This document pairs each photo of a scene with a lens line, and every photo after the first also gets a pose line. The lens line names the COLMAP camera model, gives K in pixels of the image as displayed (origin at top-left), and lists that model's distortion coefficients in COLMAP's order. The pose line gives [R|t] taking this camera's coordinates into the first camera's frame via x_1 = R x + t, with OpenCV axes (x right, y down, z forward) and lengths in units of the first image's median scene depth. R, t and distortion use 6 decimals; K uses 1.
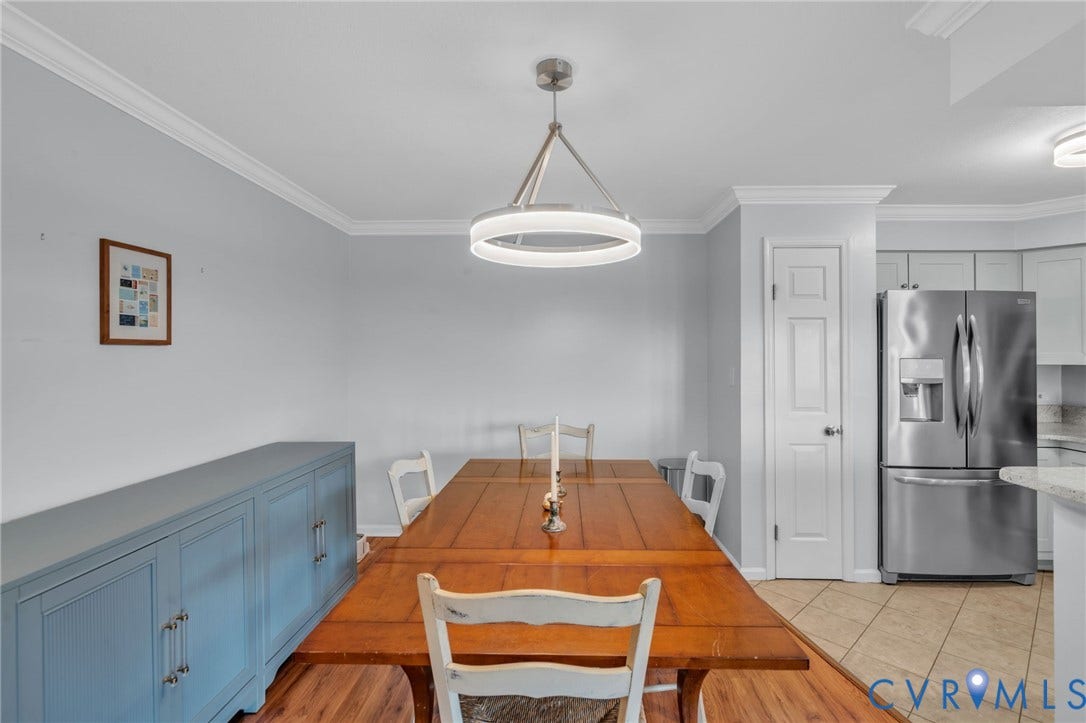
lens RADIAL K [[503.2, 0, 546.8], [0, 503.2, 352.0], [0, 0, 1]] dist [-0.000884, 0.000124]
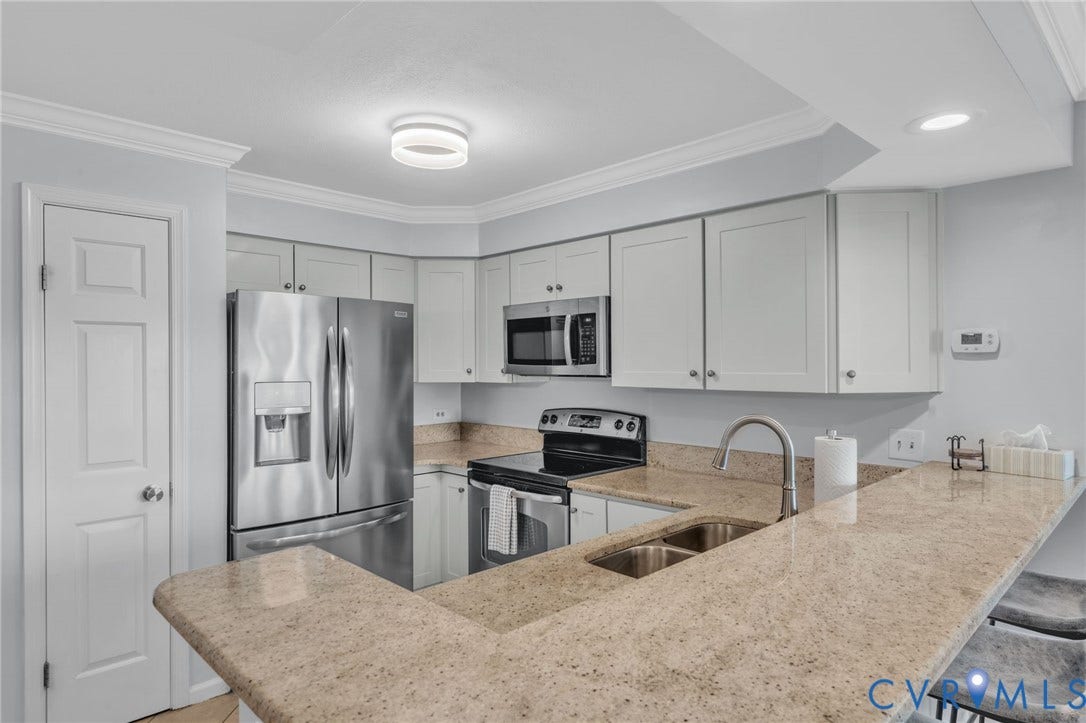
lens RADIAL K [[632.7, 0, 545.0], [0, 632.7, 366.4], [0, 0, 1]] dist [0.017639, -0.000086]
pose [[0.698808, -0.009735, 0.715243, 0.323972], [0.000392, 0.999912, 0.013227, -0.022668], [-0.715309, -0.008963, 0.698751, 0.034845]]
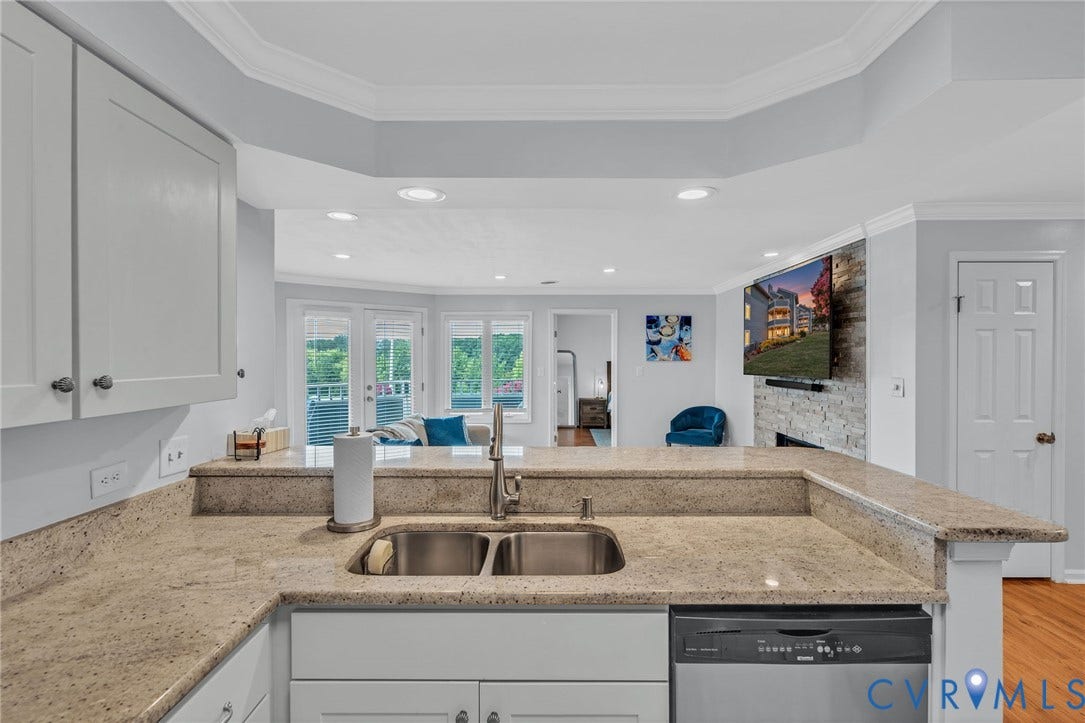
lens RADIAL K [[513.3, 0, 542.5], [0, 513.3, 361.5], [0, 0, 1]] dist [-0.000916, -0.000064]
pose [[-0.999920, -0.000551, -0.012621, 0.835111], [-0.000558, 1.000000, 0.000530, -0.015648], [0.012621, 0.000537, -0.999920, 0.849227]]
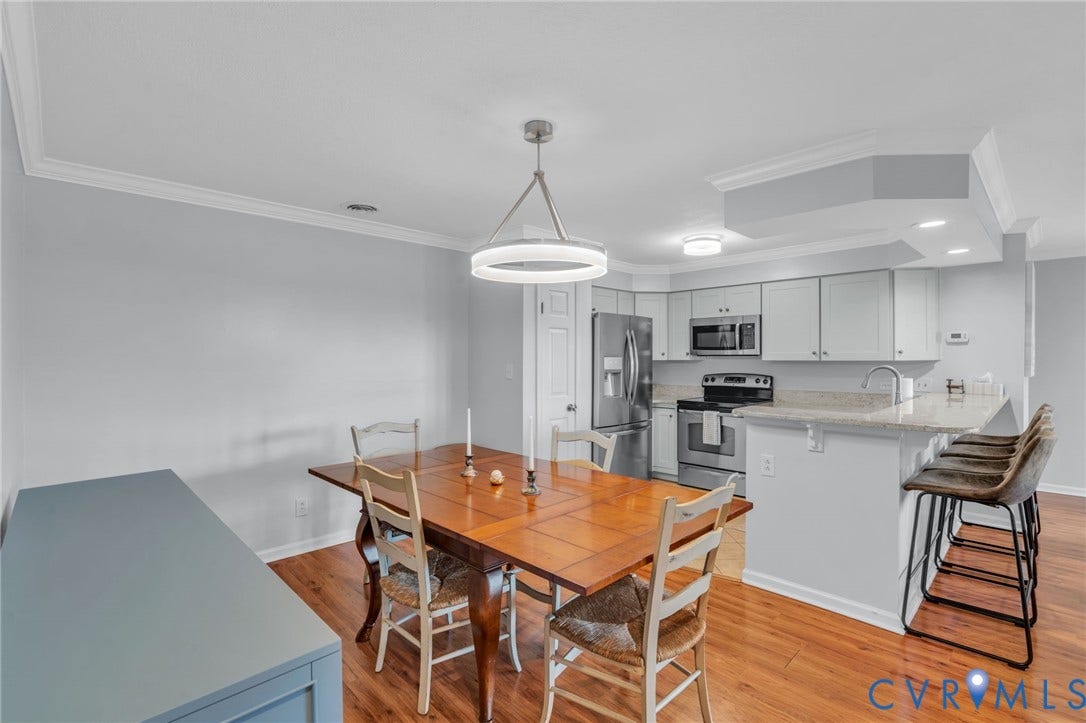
lens RADIAL K [[496.9, 0, 543.0], [0, 496.9, 361.5], [0, 0, 1]] dist [-0.002464, -0.000169]
pose [[0.700041, -0.010522, 0.714025, -0.504405], [-0.000628, 0.999882, 0.015349, 0.003501], [-0.714102, -0.011193, 0.699952, 0.062010]]
